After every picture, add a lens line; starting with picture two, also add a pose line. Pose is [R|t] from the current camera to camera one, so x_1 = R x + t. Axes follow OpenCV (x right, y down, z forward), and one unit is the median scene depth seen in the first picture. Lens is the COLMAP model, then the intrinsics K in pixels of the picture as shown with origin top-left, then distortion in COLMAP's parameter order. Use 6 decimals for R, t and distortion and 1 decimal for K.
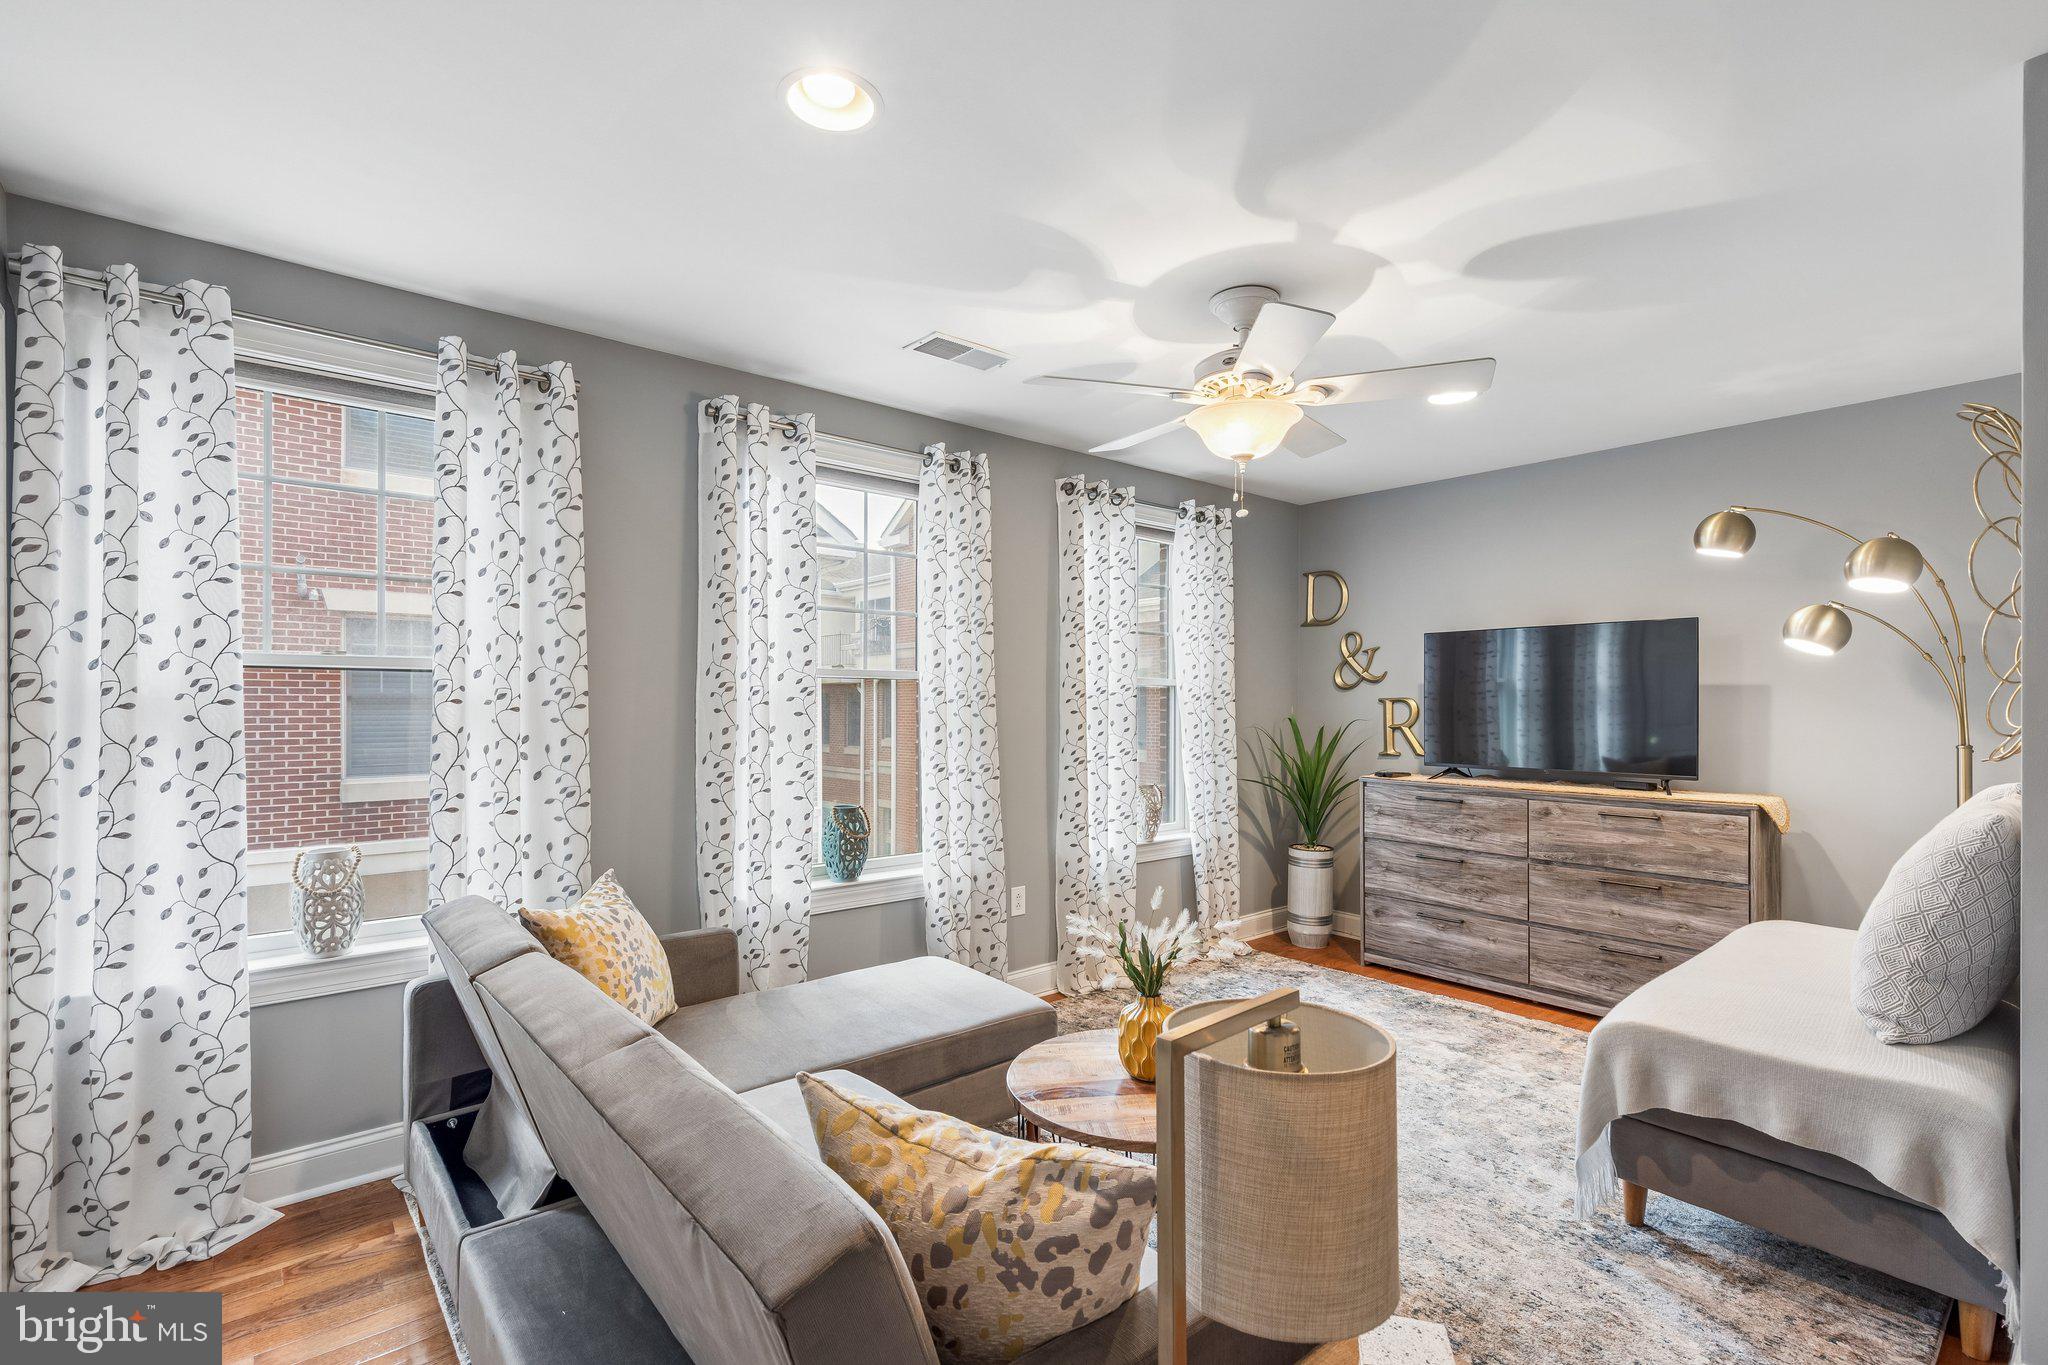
lens RADIAL K [[928.5, 0, 1027.8], [0, 928.5, 701.6], [0, 0, 1]] dist [0.003257, -0.000765]
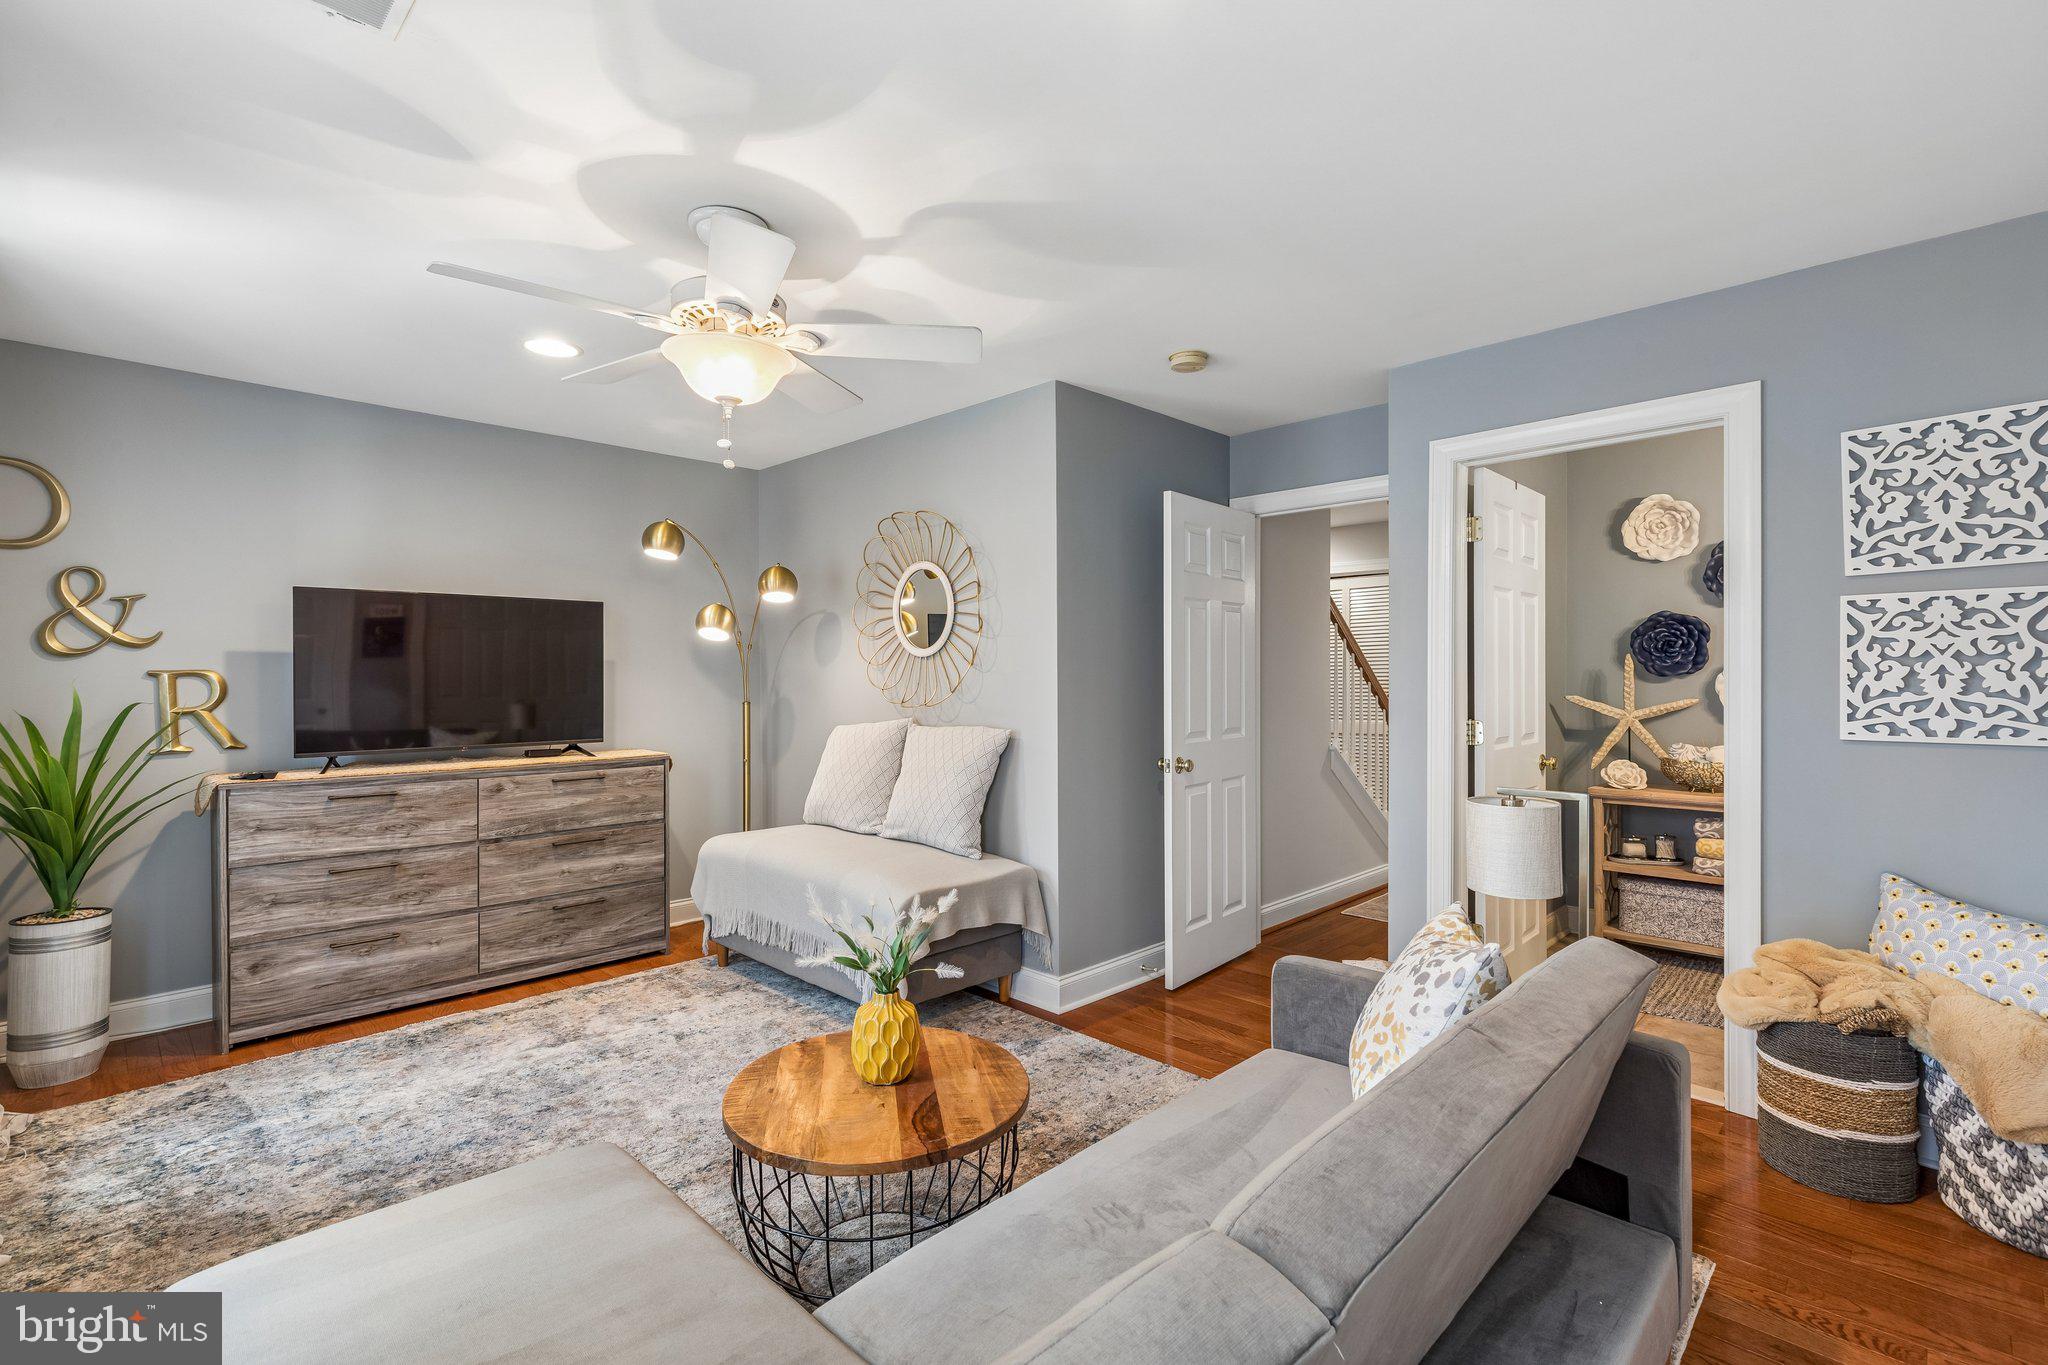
lens RADIAL K [[928.5, 0, 1034.4], [0, 928.5, 677.0], [0, 0, 1]] dist [0.003257, -0.000765]
pose [[-0.104400, -0.007594, 0.994506, -0.439770], [0.000013, 0.999971, 0.007637, -0.004581], [-0.994535, 0.000810, -0.104397, 0.516909]]
